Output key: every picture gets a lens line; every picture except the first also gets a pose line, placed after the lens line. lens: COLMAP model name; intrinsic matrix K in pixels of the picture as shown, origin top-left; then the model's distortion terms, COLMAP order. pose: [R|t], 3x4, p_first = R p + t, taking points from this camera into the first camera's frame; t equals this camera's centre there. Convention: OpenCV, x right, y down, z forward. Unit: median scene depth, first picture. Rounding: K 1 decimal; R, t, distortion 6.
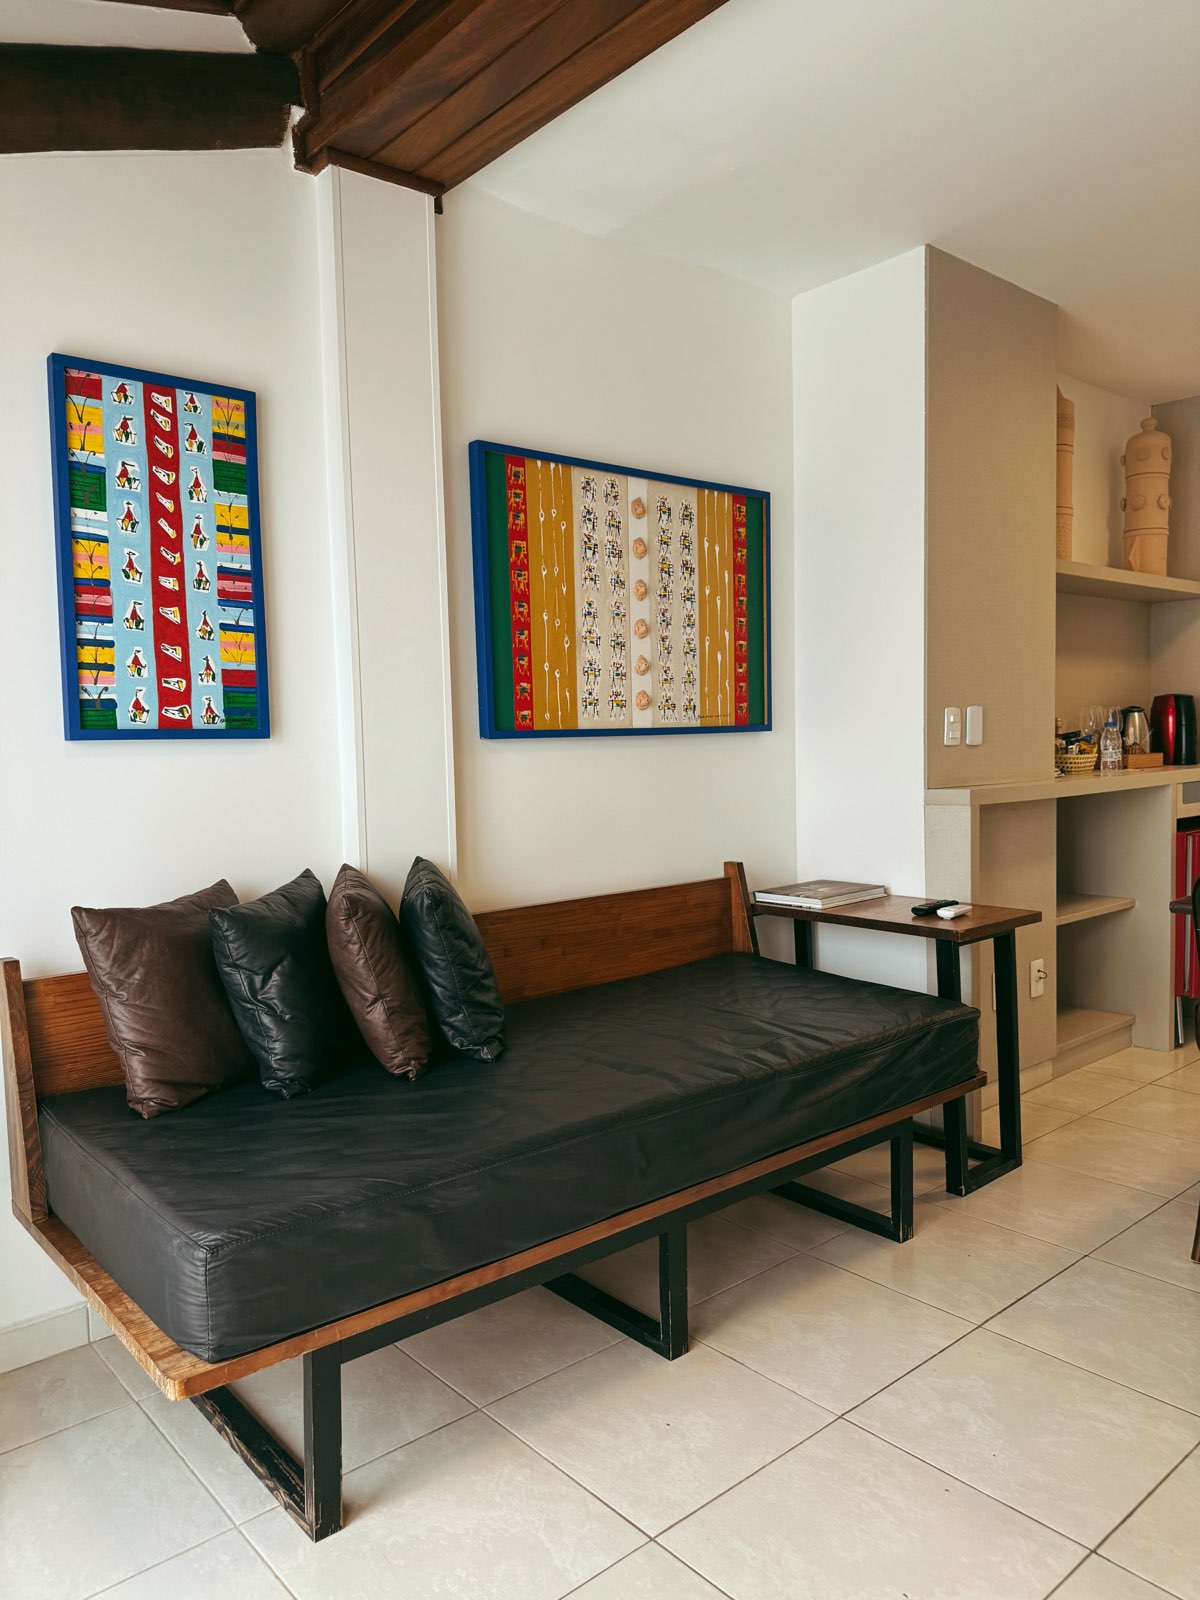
lens RADIAL K [[1118.6, 0, 600.0], [0, 1118.6, 800.0], [0, 0, 1]] dist [0.176046, -0.362089]
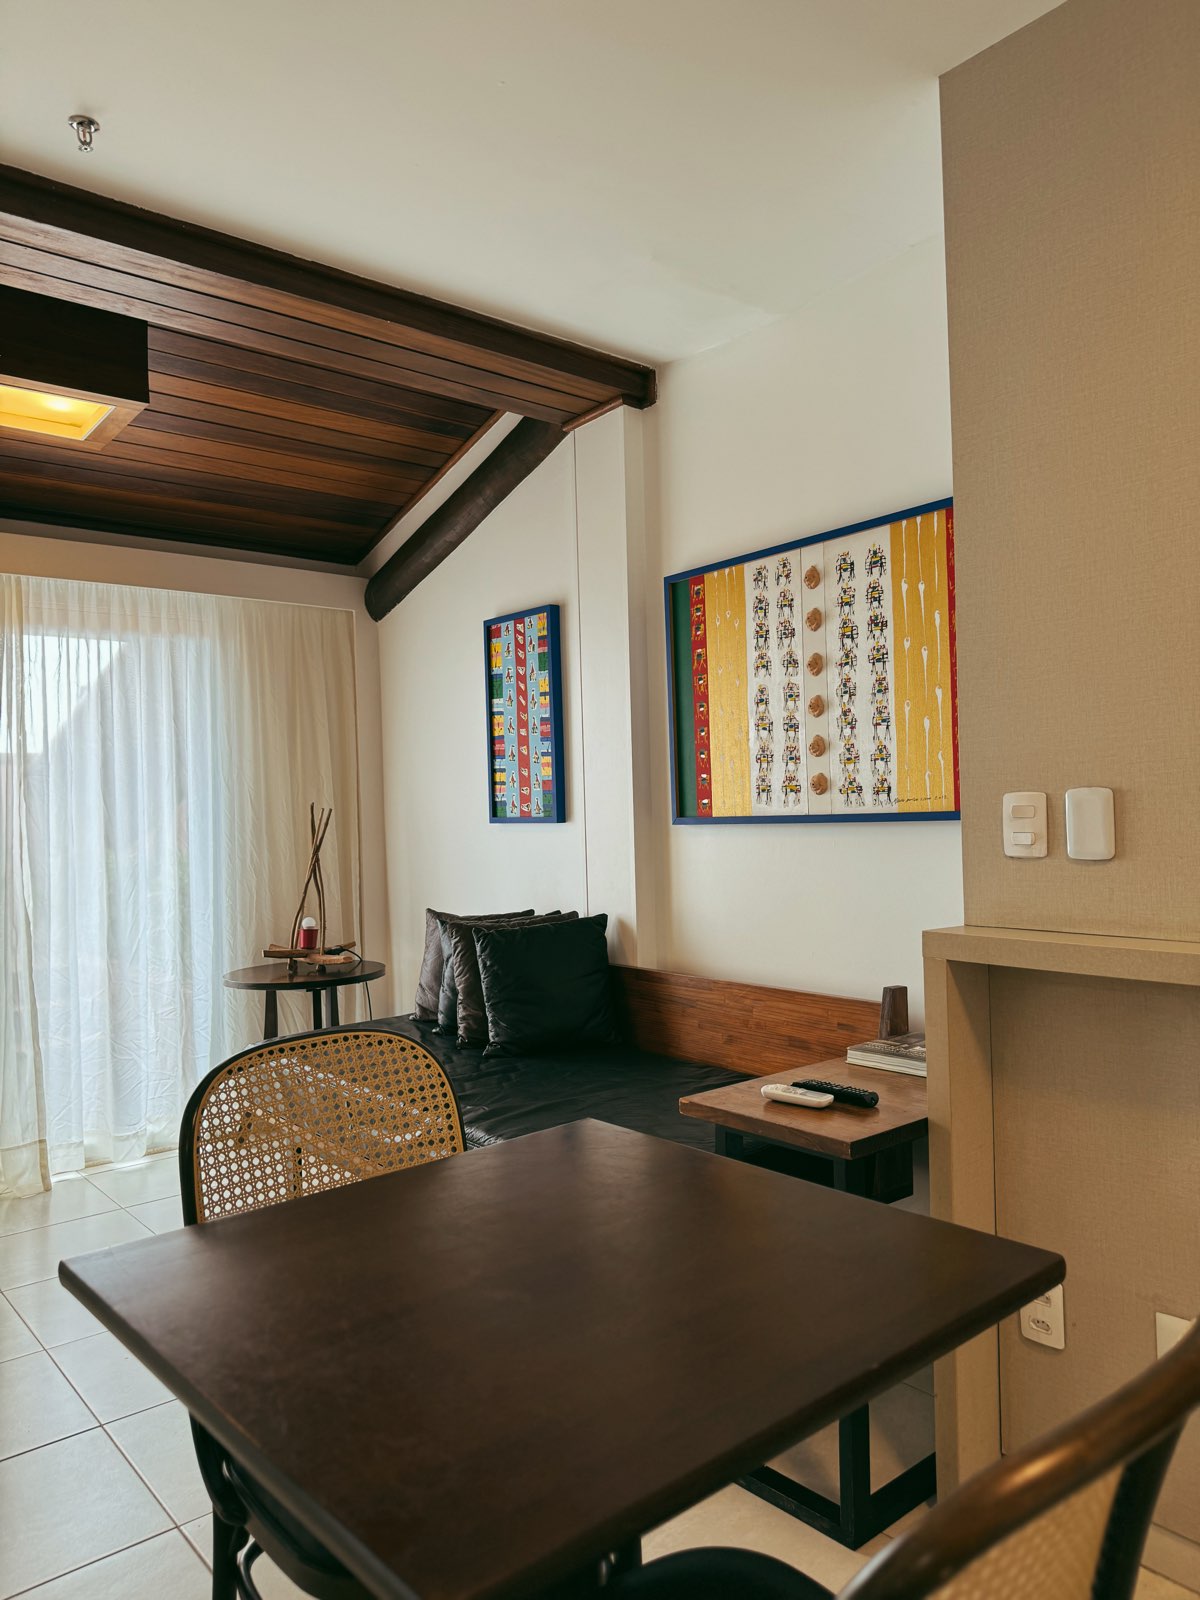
lens RADIAL K [[1118.6, 0, 600.0], [0, 1118.6, 800.0], [0, 0, 1]] dist [0.176046, -0.362089]
pose [[-0.018935, 0.015438, -0.999702, 1.045419], [-0.024690, 0.999569, 0.015903, -0.094776], [0.999516, 0.024984, -0.018545, 0.922854]]
